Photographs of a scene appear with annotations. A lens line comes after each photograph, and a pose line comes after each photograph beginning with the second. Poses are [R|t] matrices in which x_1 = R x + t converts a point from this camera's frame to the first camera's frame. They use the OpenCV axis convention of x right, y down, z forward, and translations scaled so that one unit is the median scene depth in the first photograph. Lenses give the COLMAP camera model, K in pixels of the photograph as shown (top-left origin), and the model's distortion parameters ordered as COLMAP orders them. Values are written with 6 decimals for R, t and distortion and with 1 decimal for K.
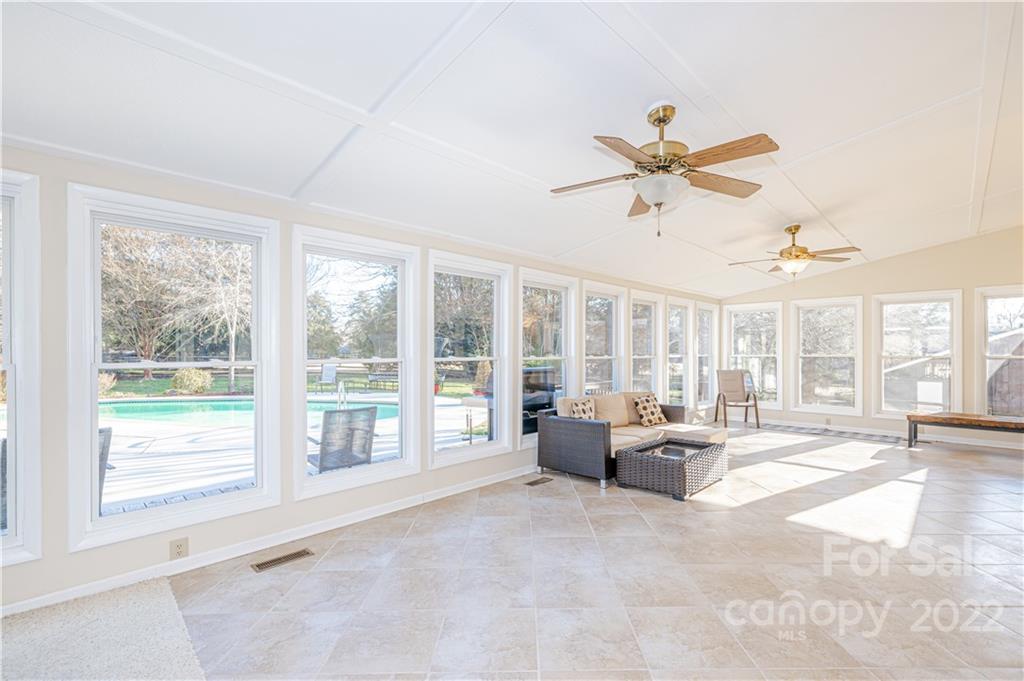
lens RADIAL K [[470.2, 0, 512.4], [0, 470.2, 345.7], [0, 0, 1]] dist [-0.000626, 0.000091]
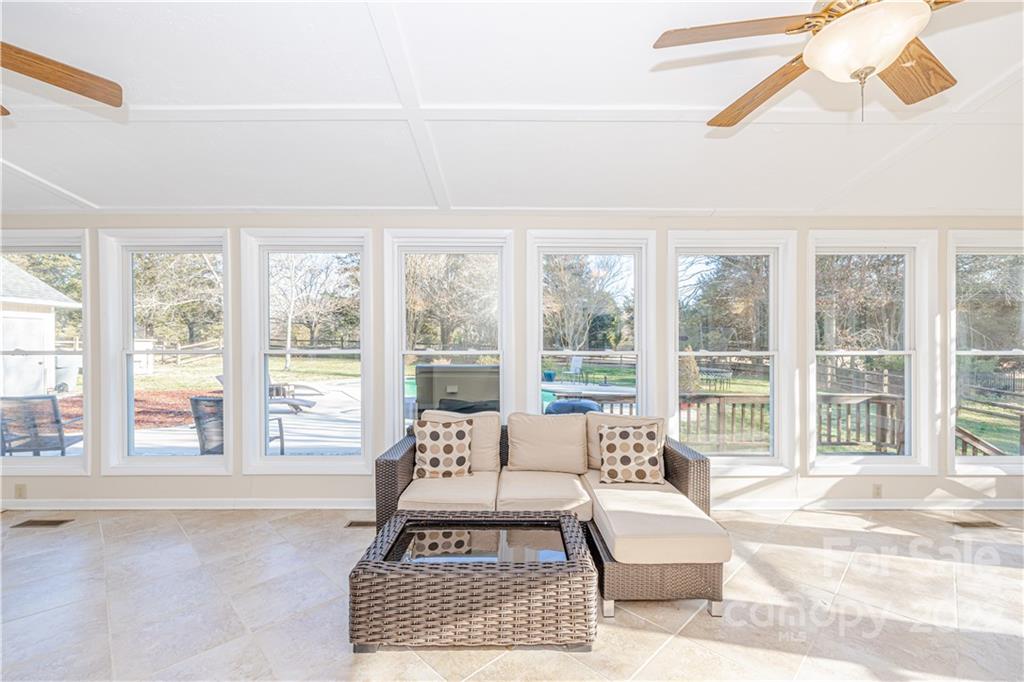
lens RADIAL K [[428.2, 0, 512.0], [0, 428.2, 344.7], [0, 0, 1]] dist [-0.001683, -0.000200]
pose [[0.691733, 0.000151, -0.722154, 0.404174], [0.008709, 0.999926, 0.008551, 0.007527], [0.722101, -0.012204, 0.691680, 0.424799]]
